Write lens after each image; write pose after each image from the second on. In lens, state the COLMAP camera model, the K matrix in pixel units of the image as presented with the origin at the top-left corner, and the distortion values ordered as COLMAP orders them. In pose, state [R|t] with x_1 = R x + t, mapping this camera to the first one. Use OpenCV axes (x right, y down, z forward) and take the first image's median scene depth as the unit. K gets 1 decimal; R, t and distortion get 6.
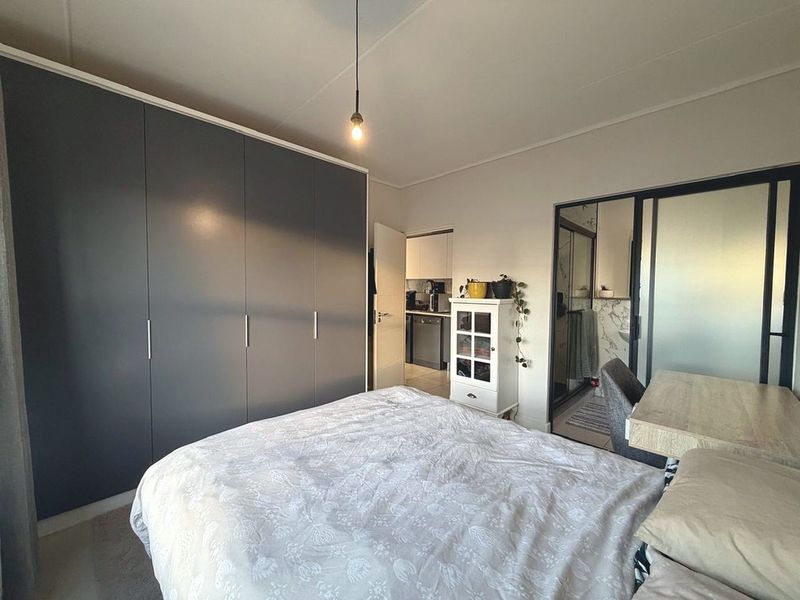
lens RADIAL K [[320.7, 0, 397.1], [0, 320.7, 299.8], [0, 0, 1]] dist [0.001694, -0.000485]
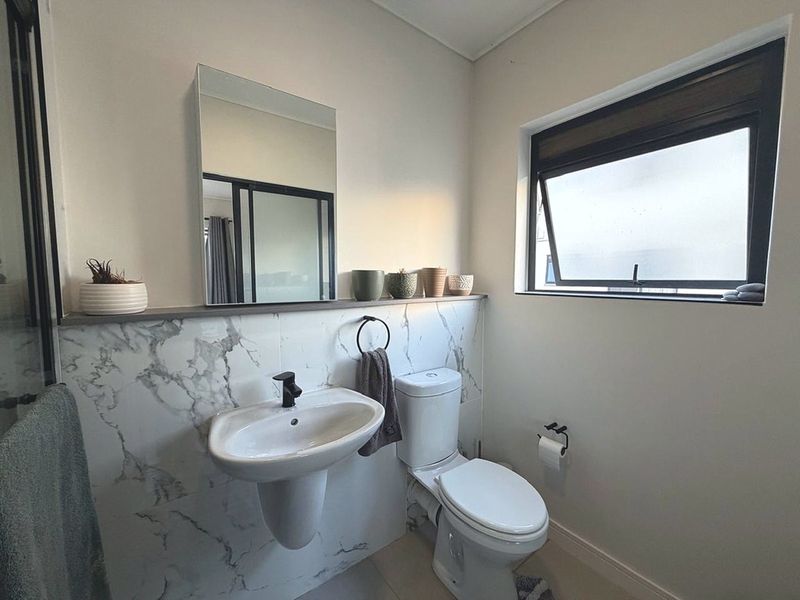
lens RADIAL K [[320.7, 0, 398.9], [0, 320.7, 295.5], [0, 0, 1]] dist [0.001694, -0.000485]
pose [[0.455473, -0.075014, 0.887083, 0.534509], [0.036402, 0.997180, 0.065633, -0.028320], [-0.889505, 0.002397, 0.456919, 0.705241]]
